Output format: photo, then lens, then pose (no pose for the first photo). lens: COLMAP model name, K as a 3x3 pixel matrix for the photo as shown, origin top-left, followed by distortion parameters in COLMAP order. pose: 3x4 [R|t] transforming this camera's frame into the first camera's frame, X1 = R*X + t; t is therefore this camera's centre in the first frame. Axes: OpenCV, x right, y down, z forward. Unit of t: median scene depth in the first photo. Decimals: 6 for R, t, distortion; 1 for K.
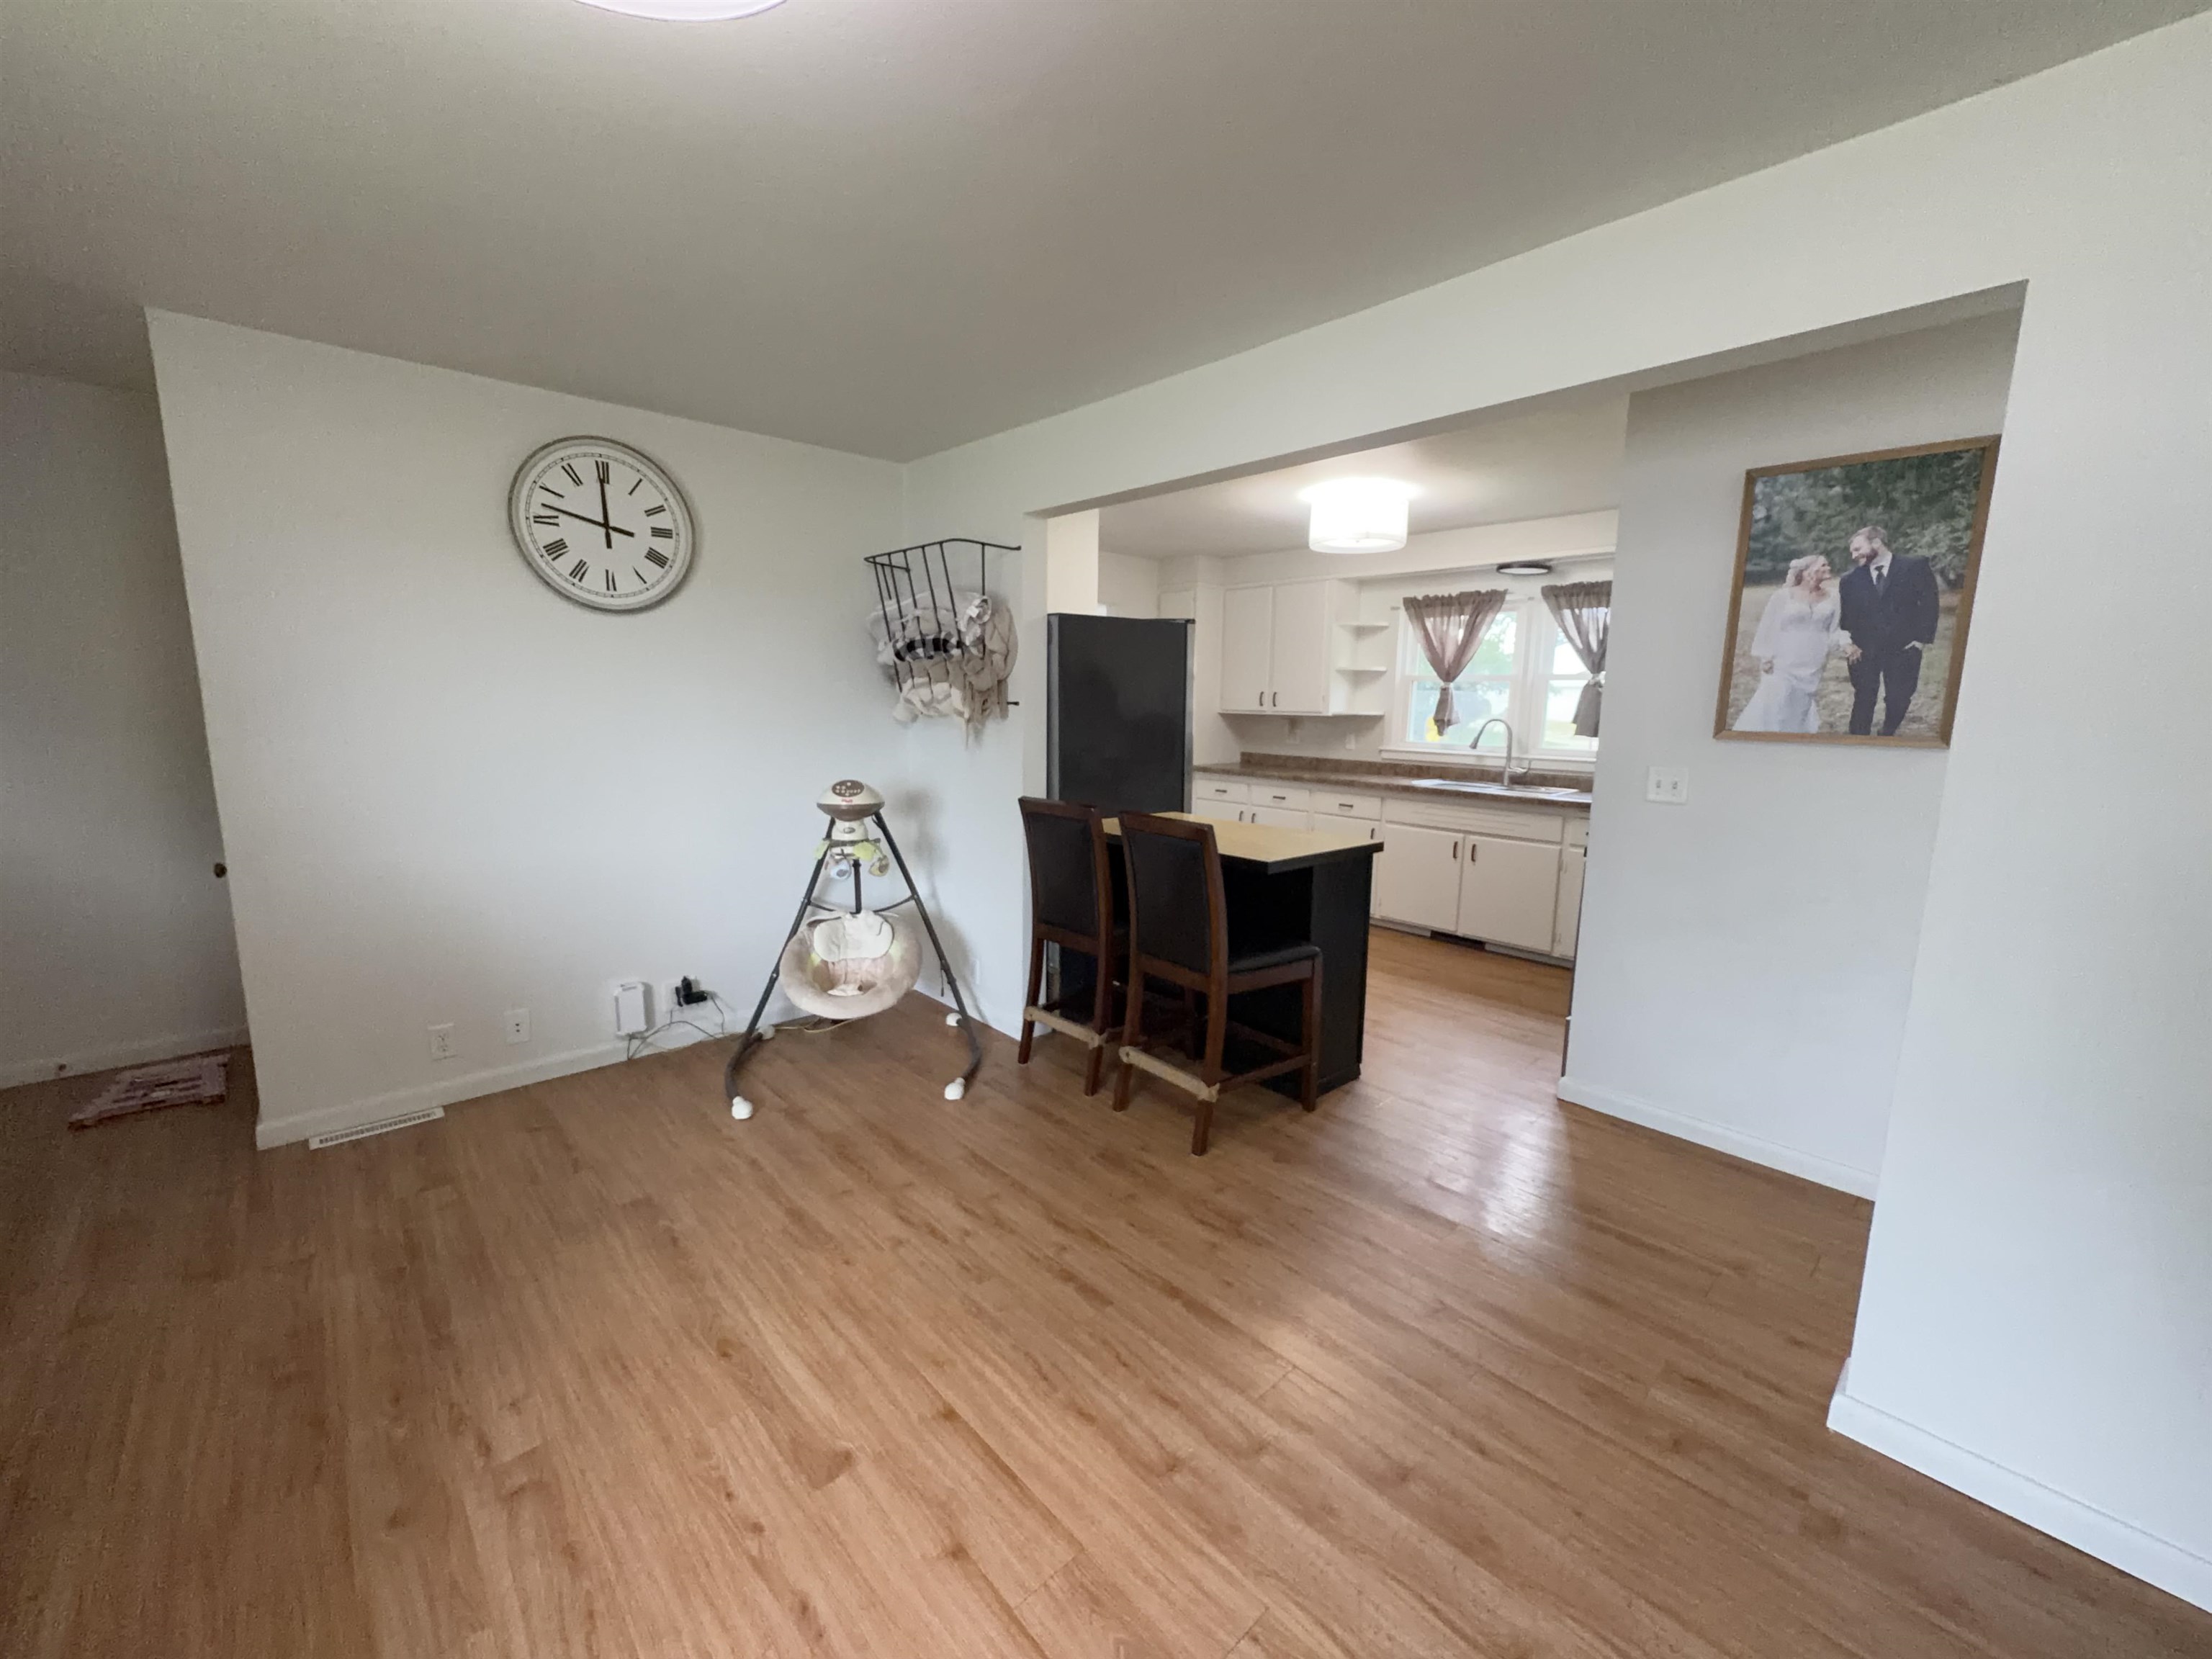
lens RADIAL K [[883.1, 0, 1103.1], [0, 883.1, 832.3], [0, 0, 1]] dist [-0.000824, -0.000182]
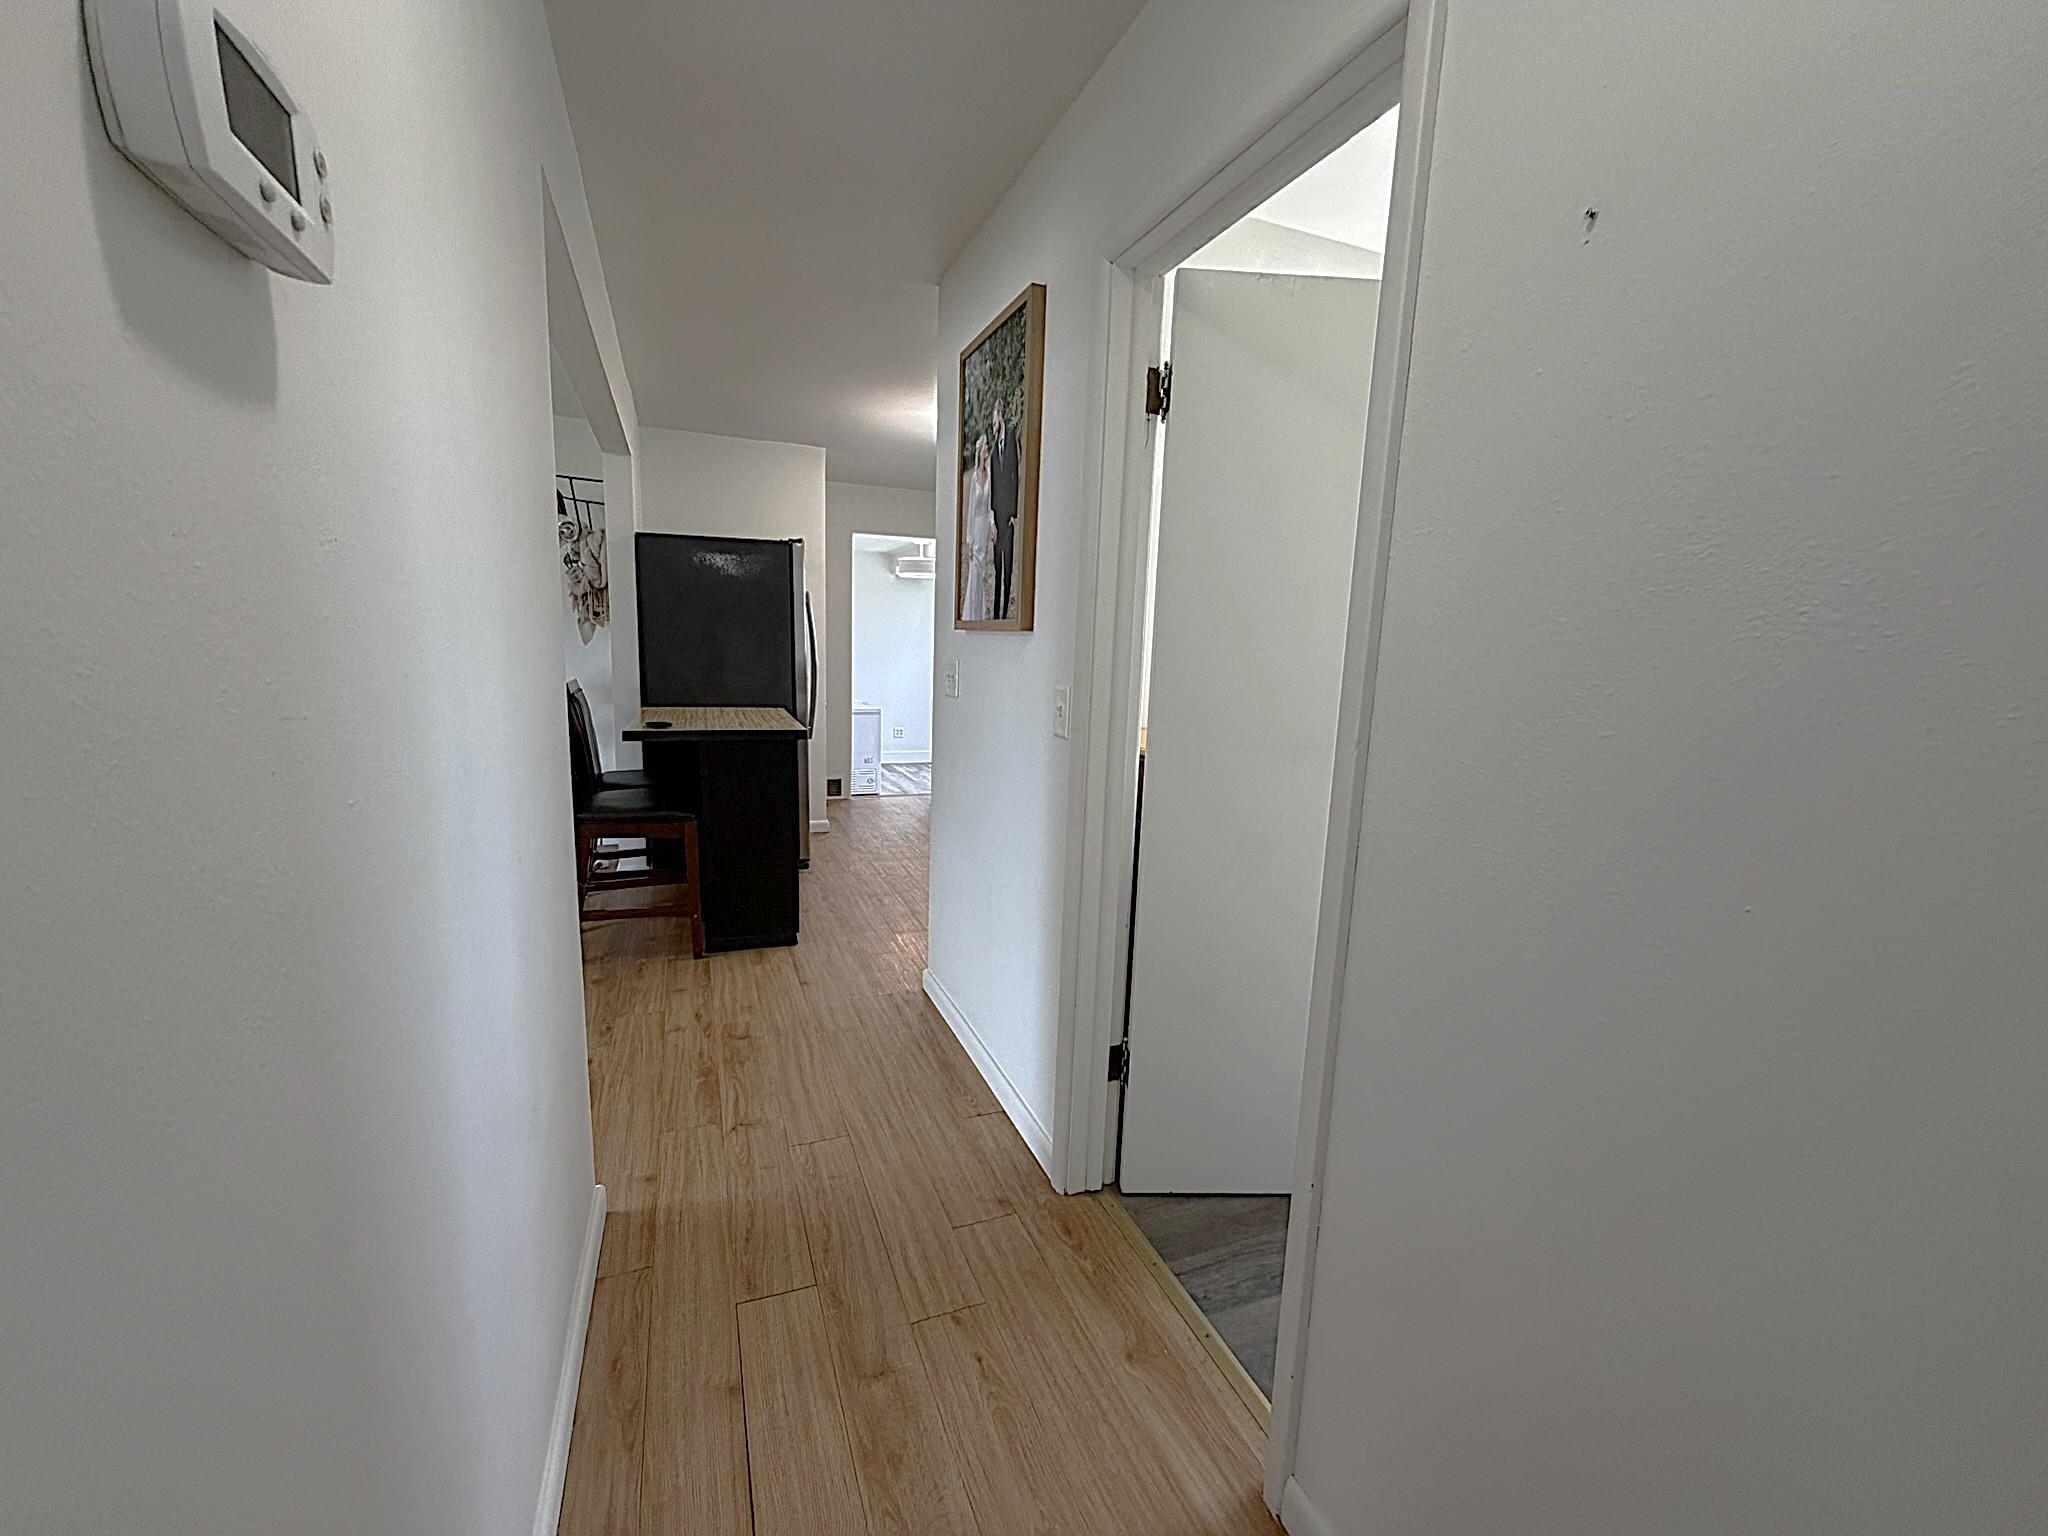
lens RADIAL K [[824.5, 0, 1008.2], [0, 824.5, 770.7], [0, 0, 1]] dist [0.000022, 0.000180]
pose [[0.930852, 0.073355, -0.357957, 0.642320], [-0.075451, 0.997116, 0.008129, 0.023132], [0.357522, 0.019442, 0.933703, 0.095876]]
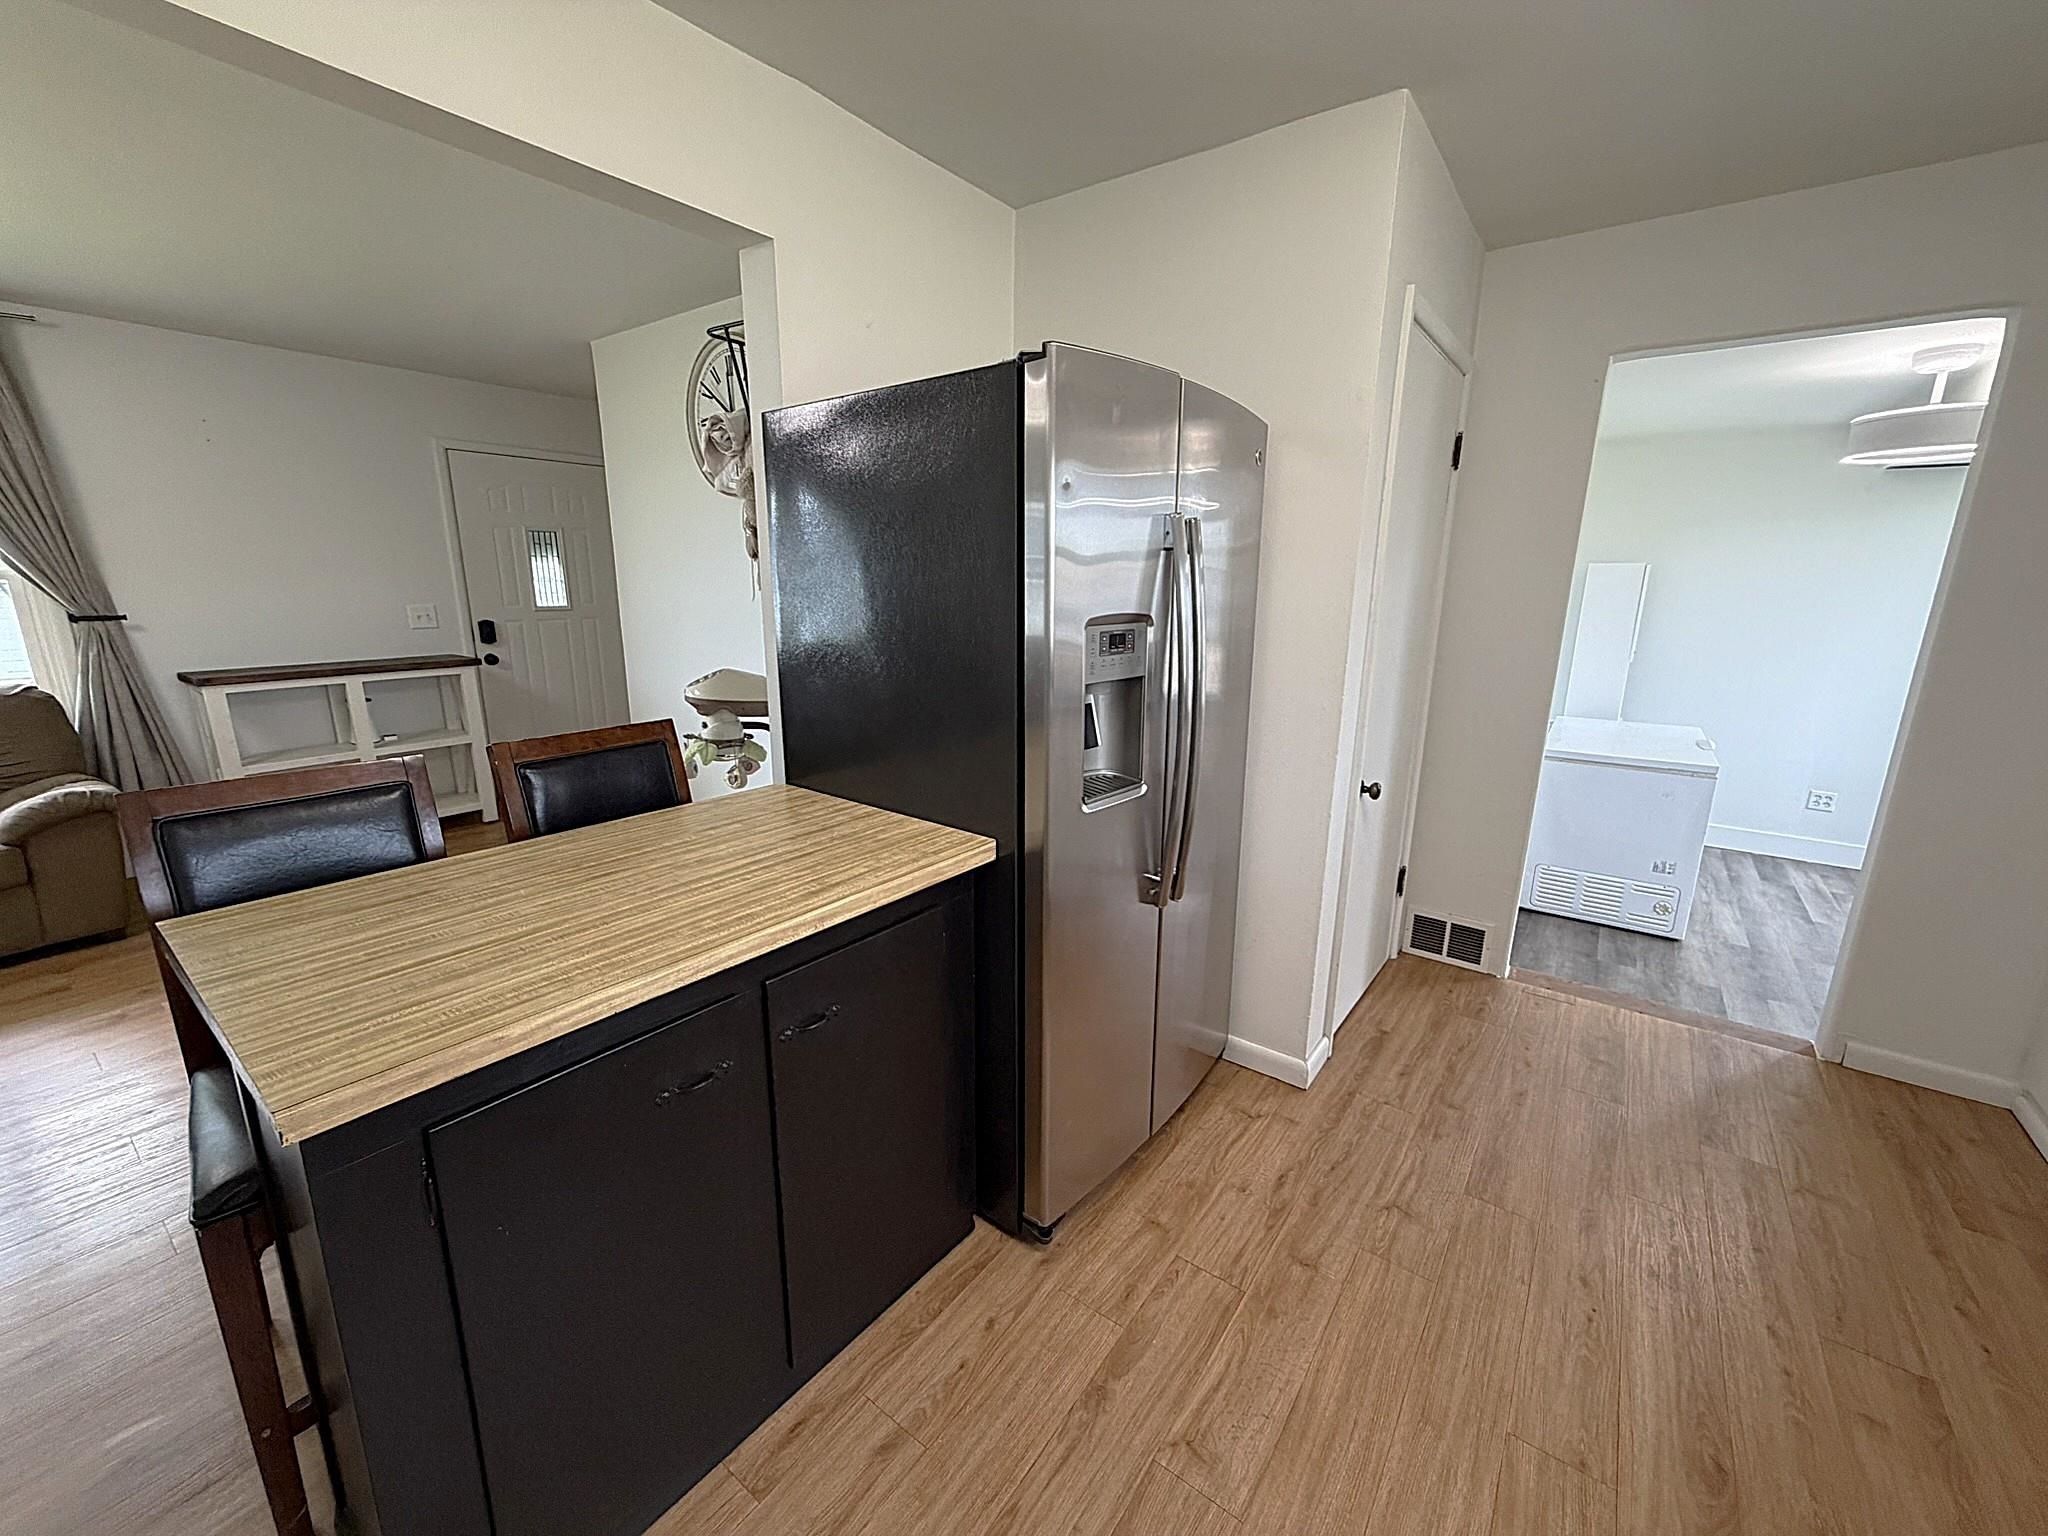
lens RADIAL K [[816.7, 0, 1018.1], [0, 816.7, 770.1], [0, 0, 1]] dist [0.001060, -0.000172]
pose [[0.185160, 0.217599, -0.958314, 0.392395], [-0.158904, 0.968973, 0.189317, -0.114412], [0.969776, 0.117226, 0.213993, 0.801433]]
